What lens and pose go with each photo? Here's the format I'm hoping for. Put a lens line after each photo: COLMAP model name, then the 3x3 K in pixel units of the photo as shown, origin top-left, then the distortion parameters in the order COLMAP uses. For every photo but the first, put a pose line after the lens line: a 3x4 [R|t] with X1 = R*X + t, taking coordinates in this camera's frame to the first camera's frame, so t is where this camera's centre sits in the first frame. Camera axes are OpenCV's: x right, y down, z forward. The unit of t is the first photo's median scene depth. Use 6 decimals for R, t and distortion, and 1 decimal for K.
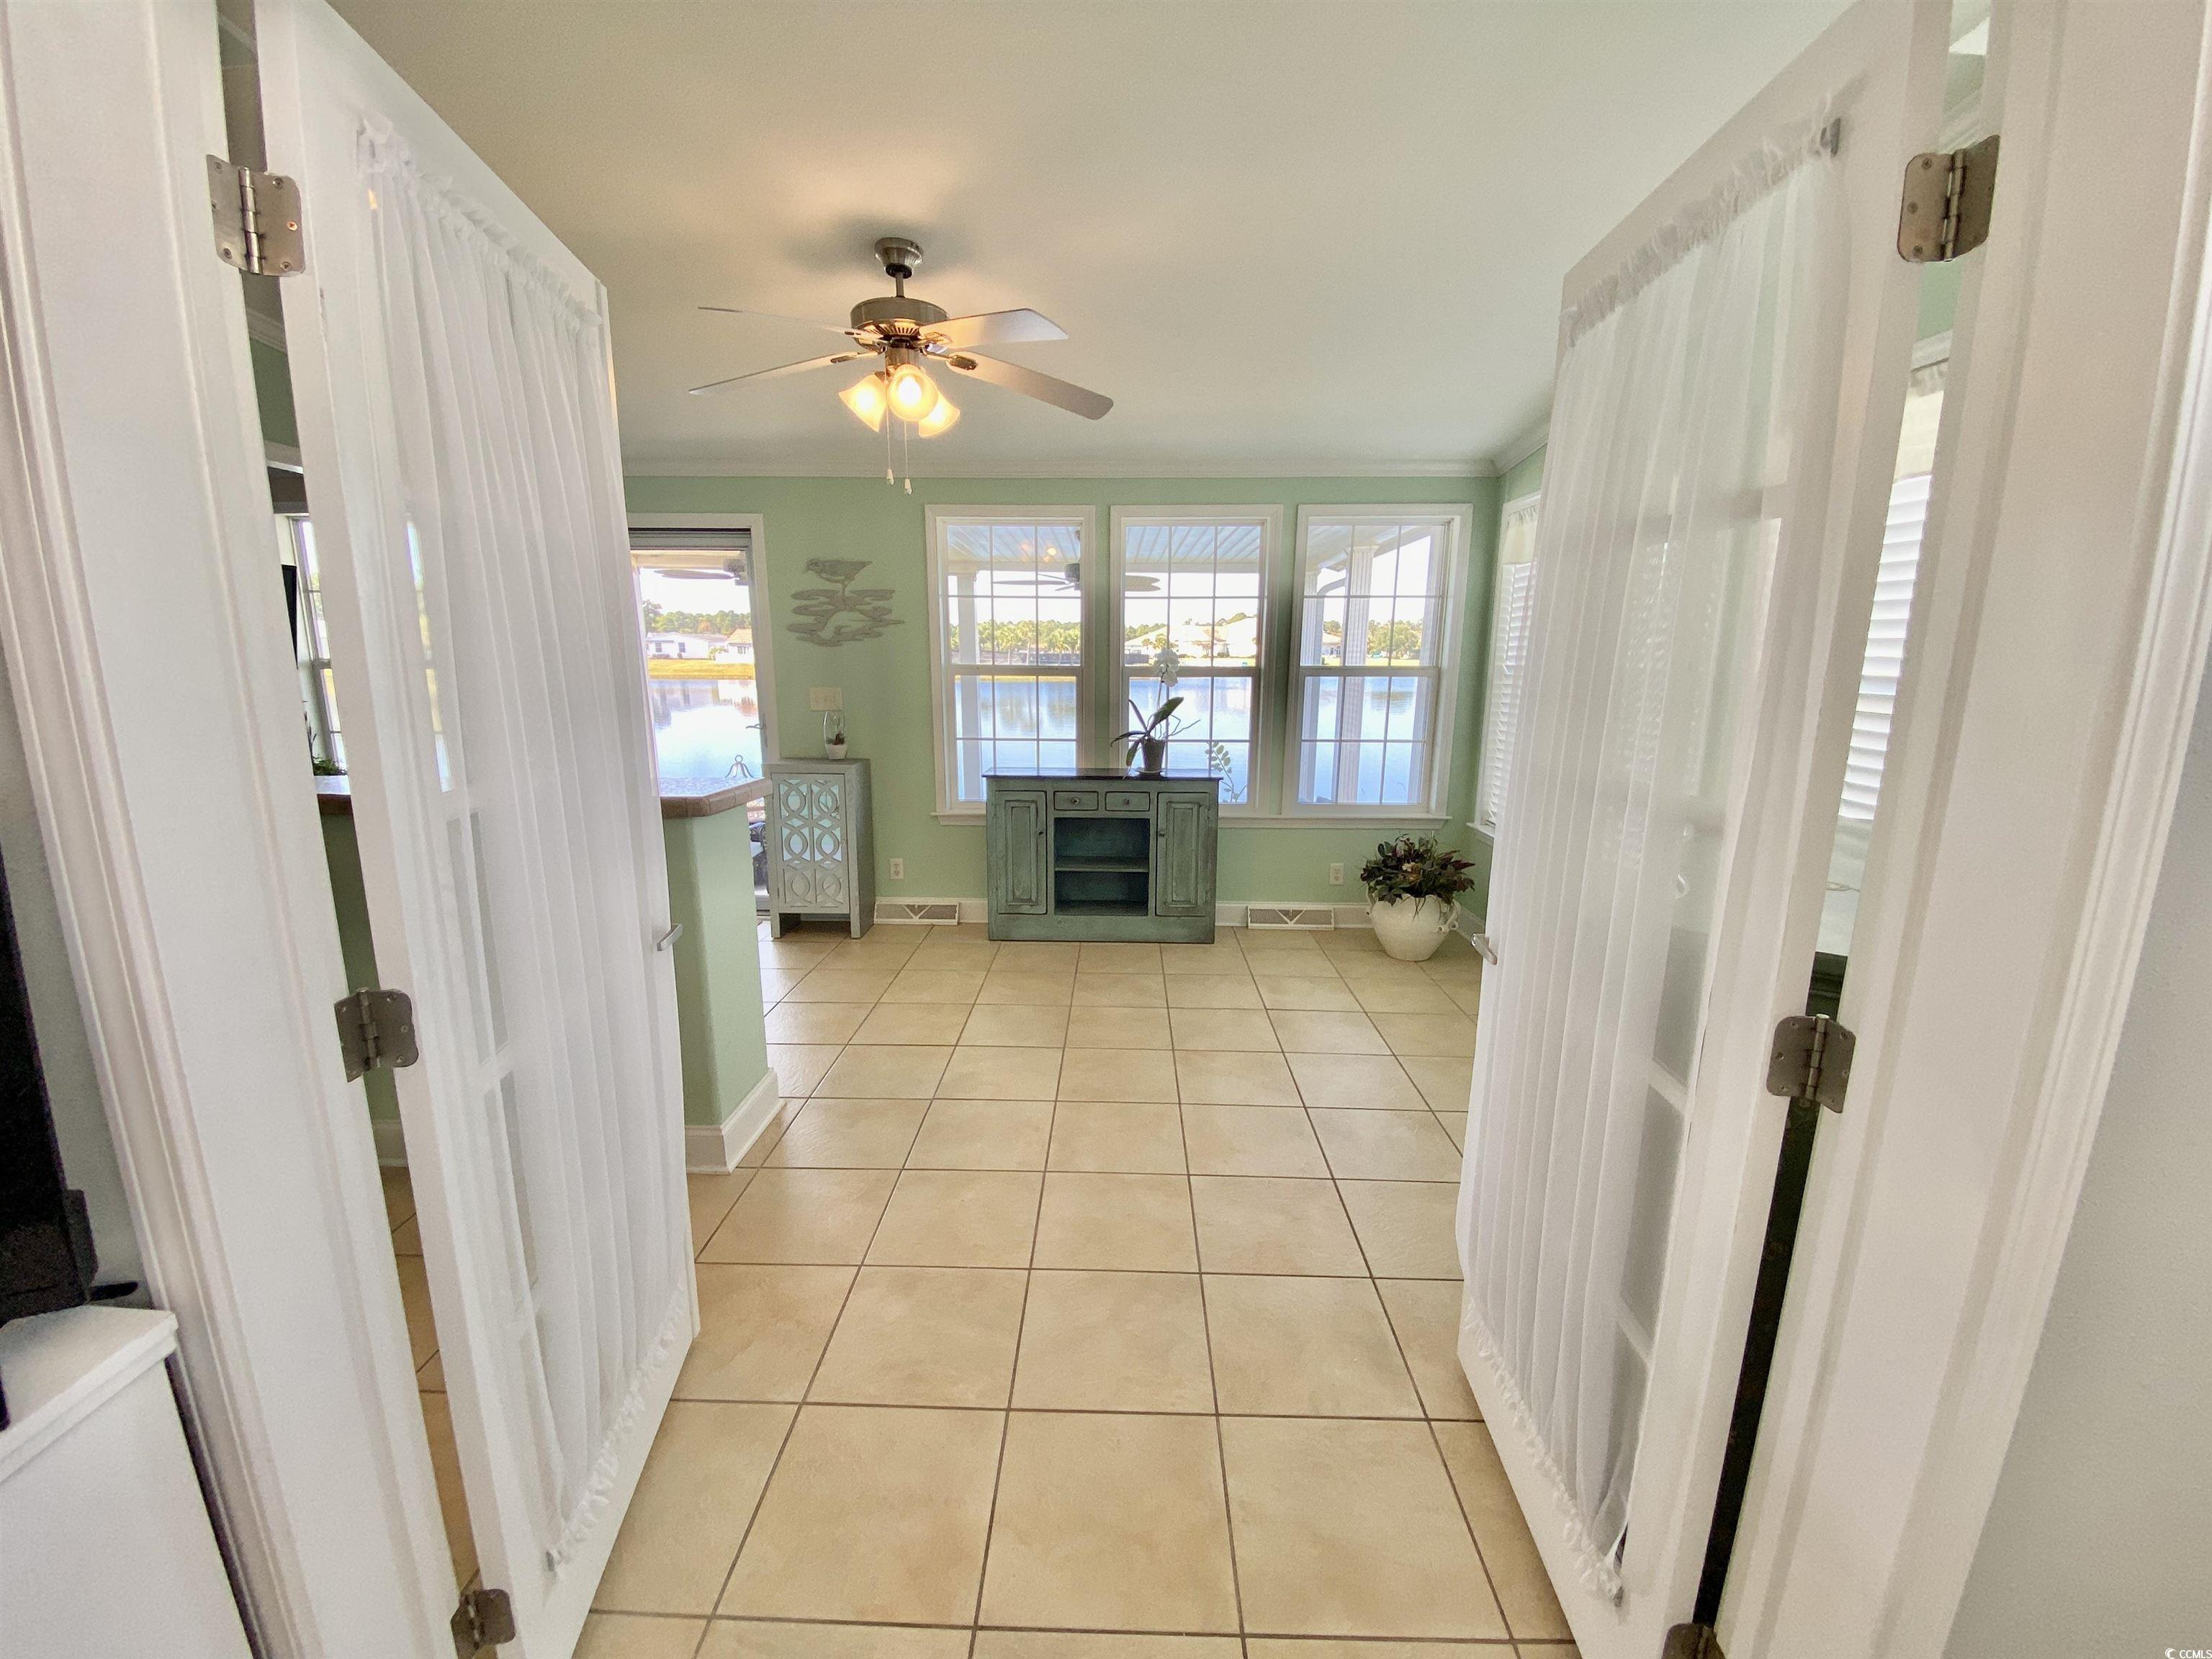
lens RADIAL K [[902.6, 0, 1102.6], [0, 902.6, 822.4], [0, 0, 1]] dist [0.020823, -0.014282]
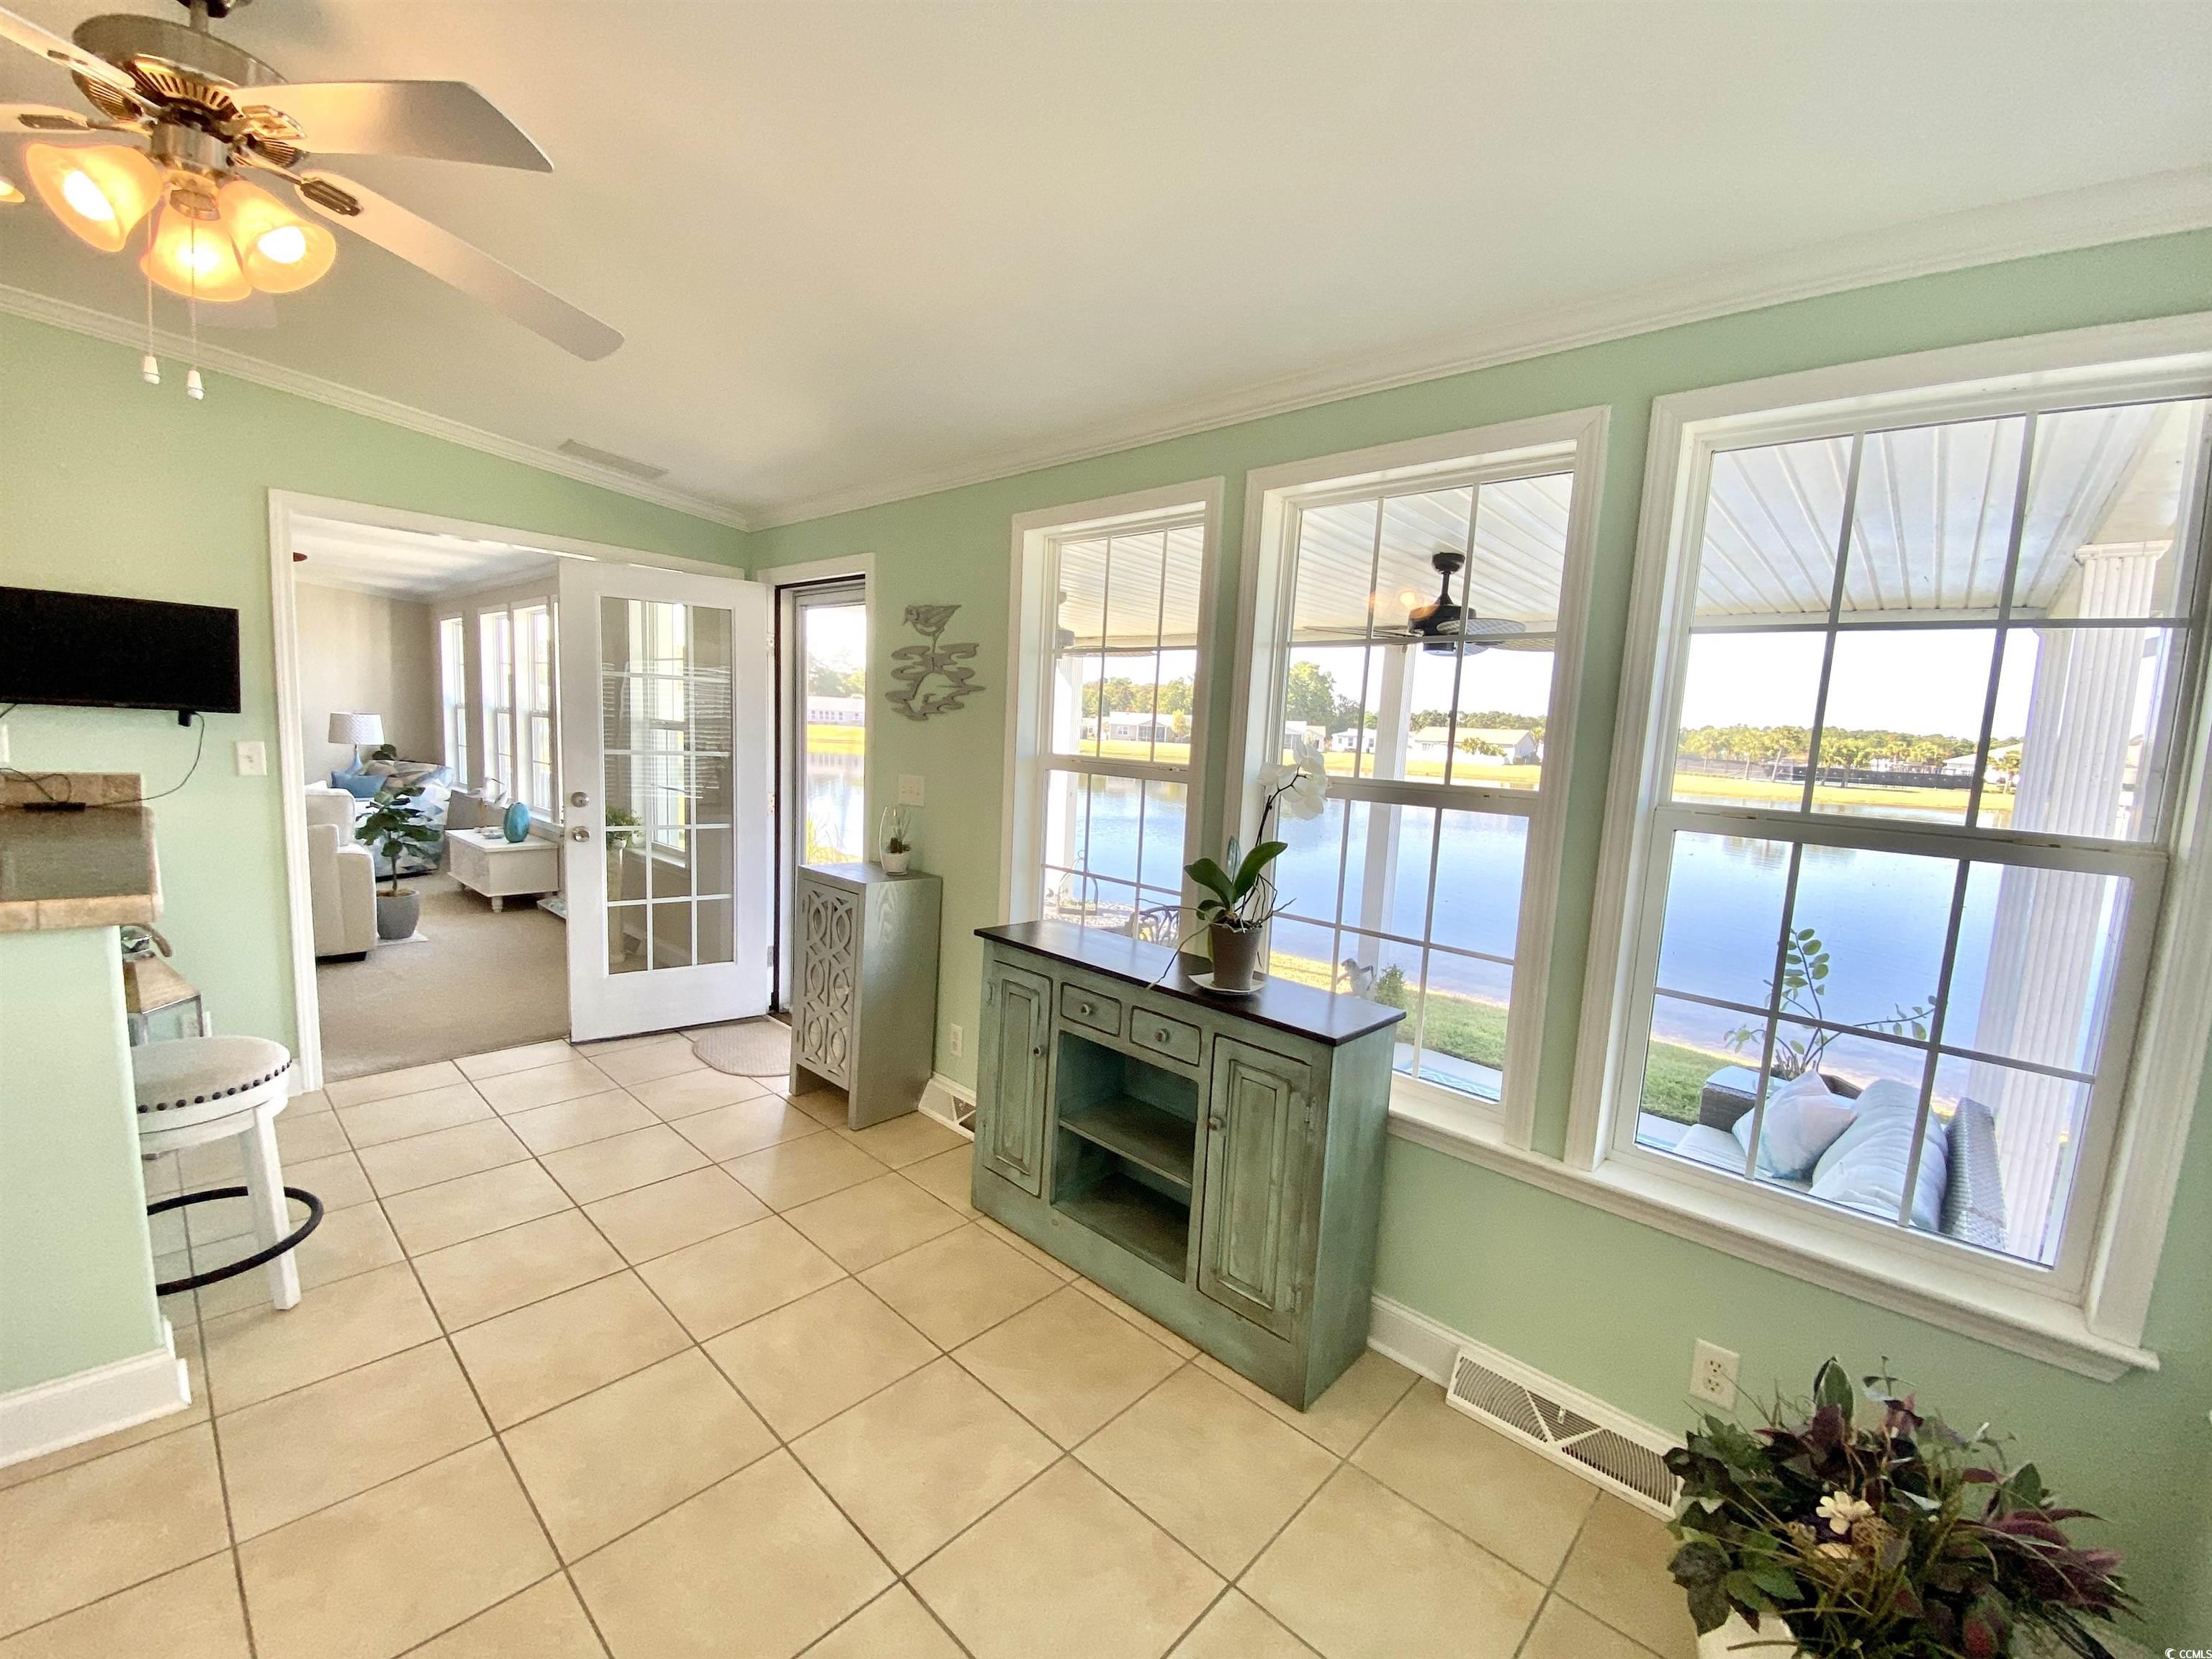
lens RADIAL K [[902.6, 0, 1102.6], [0, 902.6, 822.4], [0, 0, 1]] dist [0.020823, -0.014282]
pose [[0.742685, 0.098272, -0.662391, 0.315545], [-0.167805, 0.984924, -0.042023, -0.110250], [0.648275, 0.142363, 0.747979, 0.574064]]
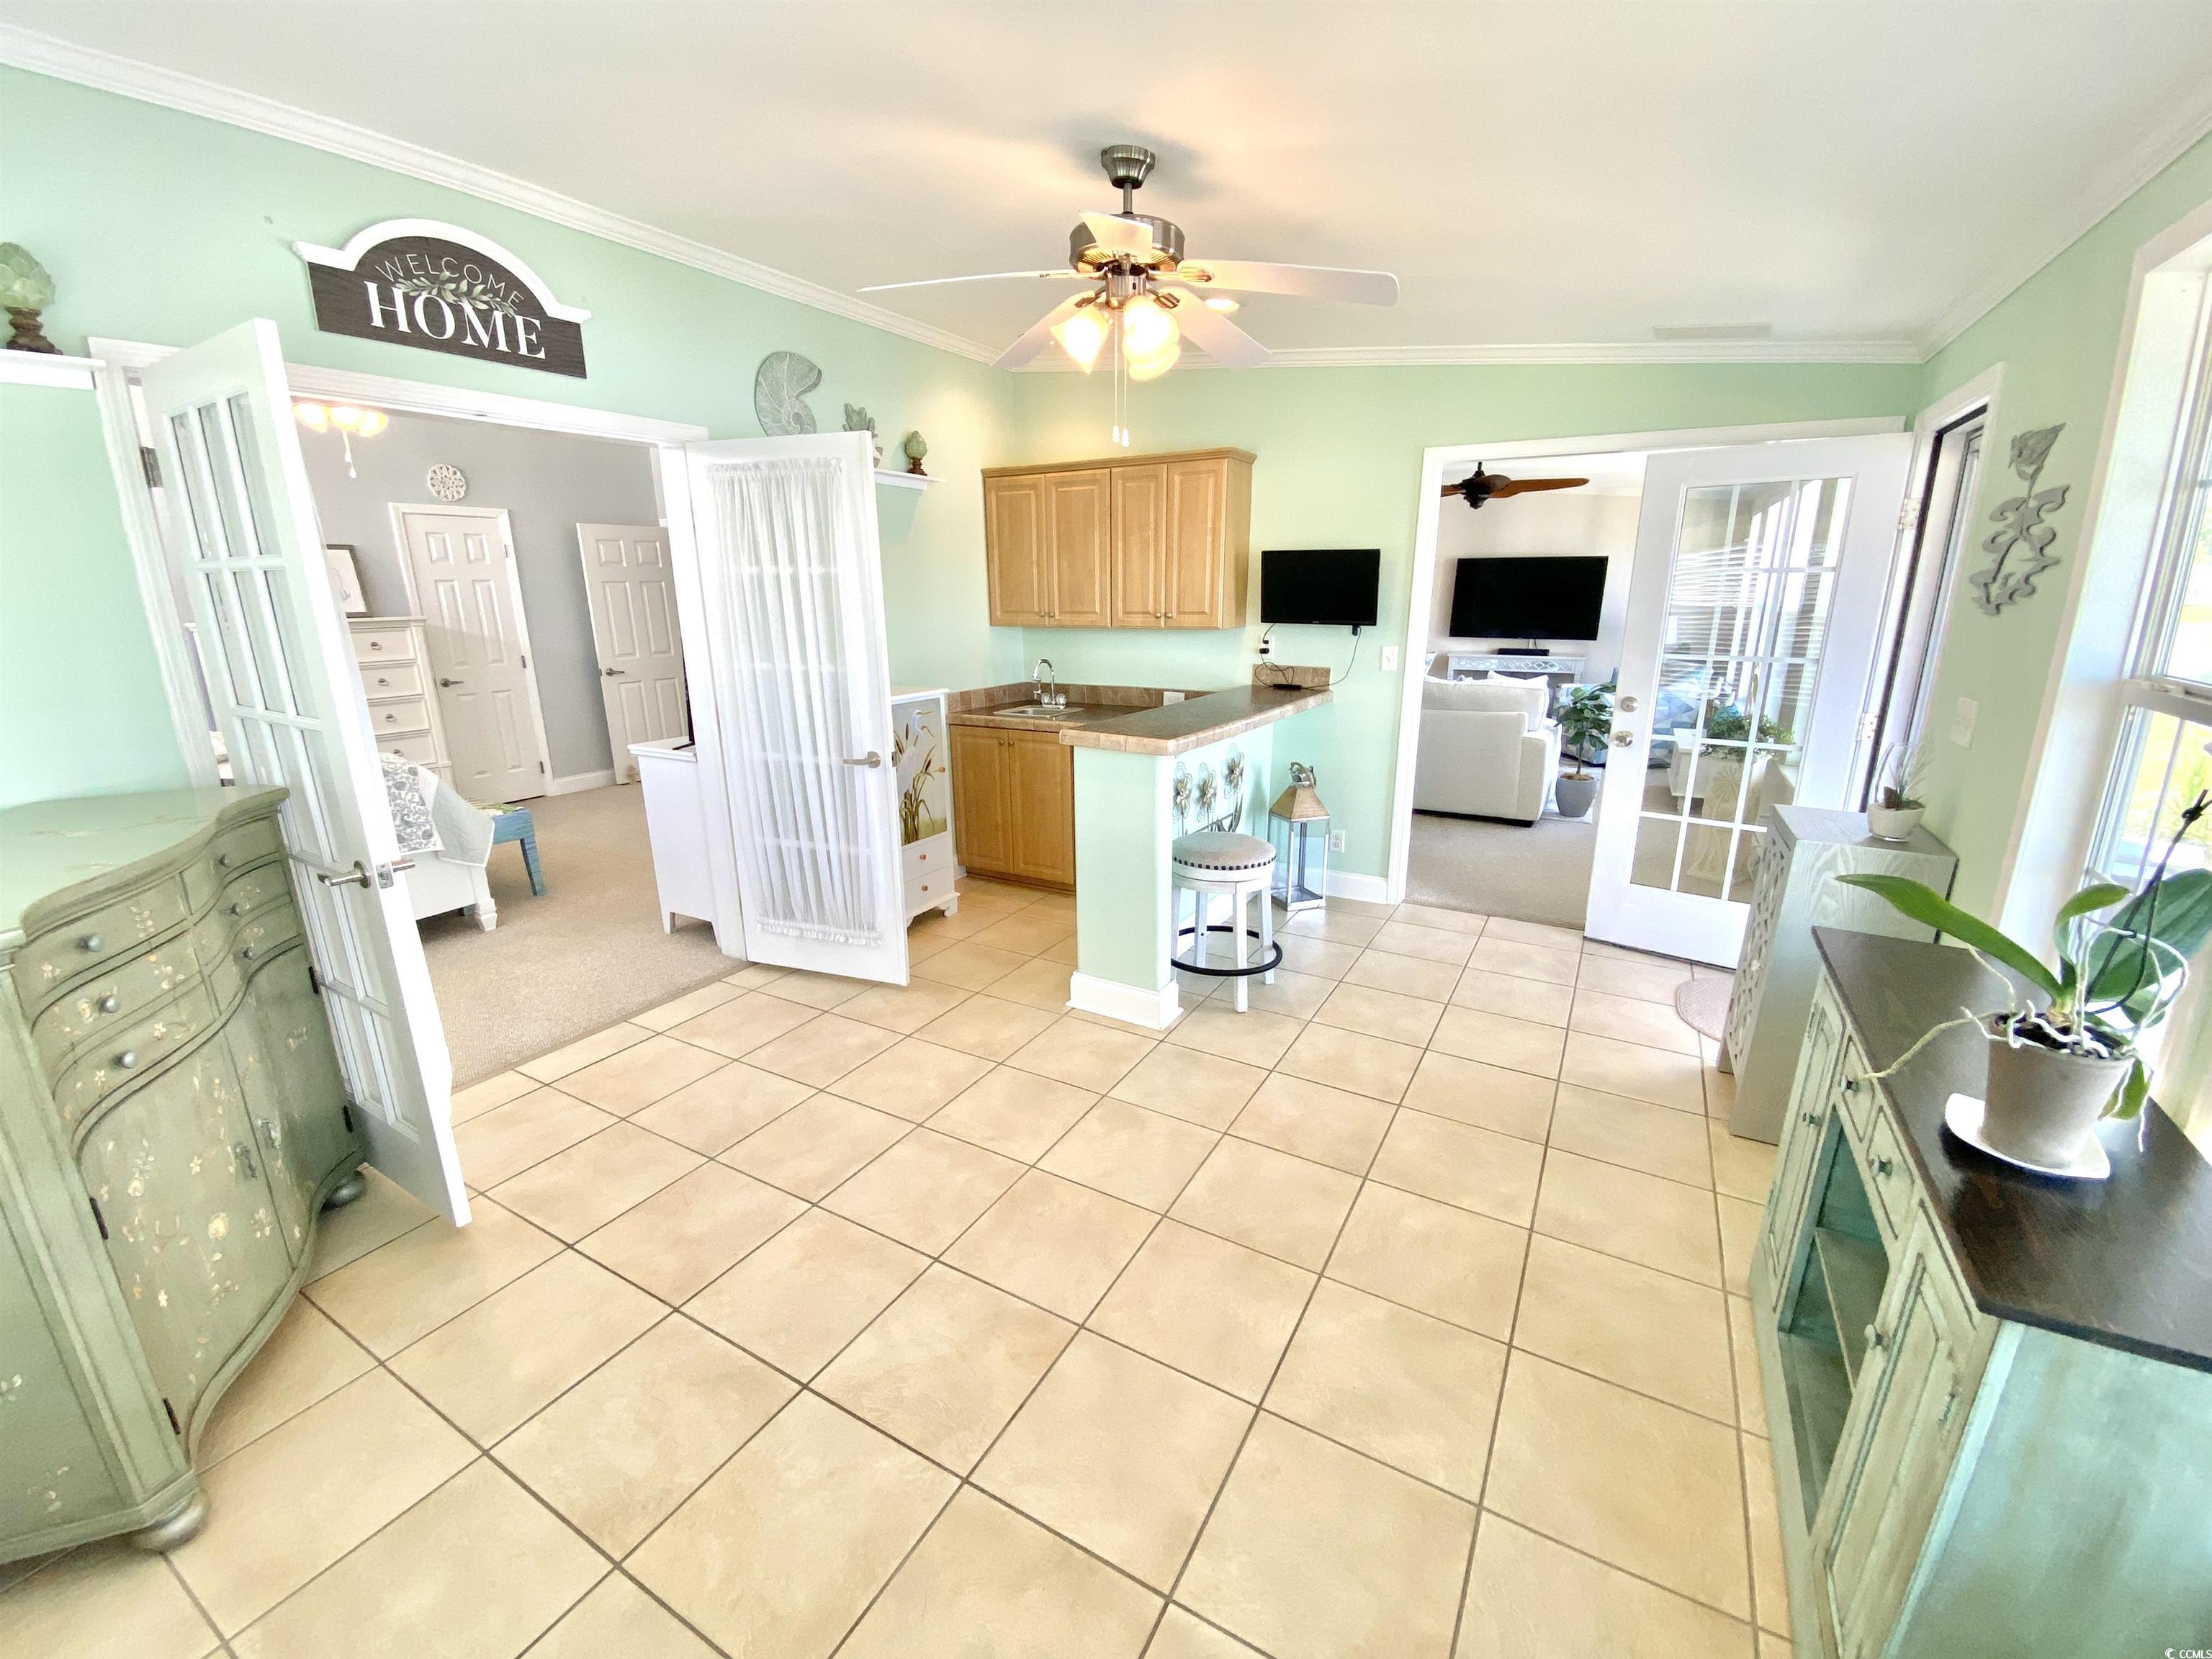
lens RADIAL K [[902.6, 0, 1102.6], [0, 902.6, 822.4], [0, 0, 1]] dist [0.020823, -0.014282]
pose [[-0.473442, 0.212686, -0.854761, 0.368568], [-0.162754, 0.932577, 0.322196, -0.176306], [0.865658, 0.291657, -0.406906, 0.843355]]
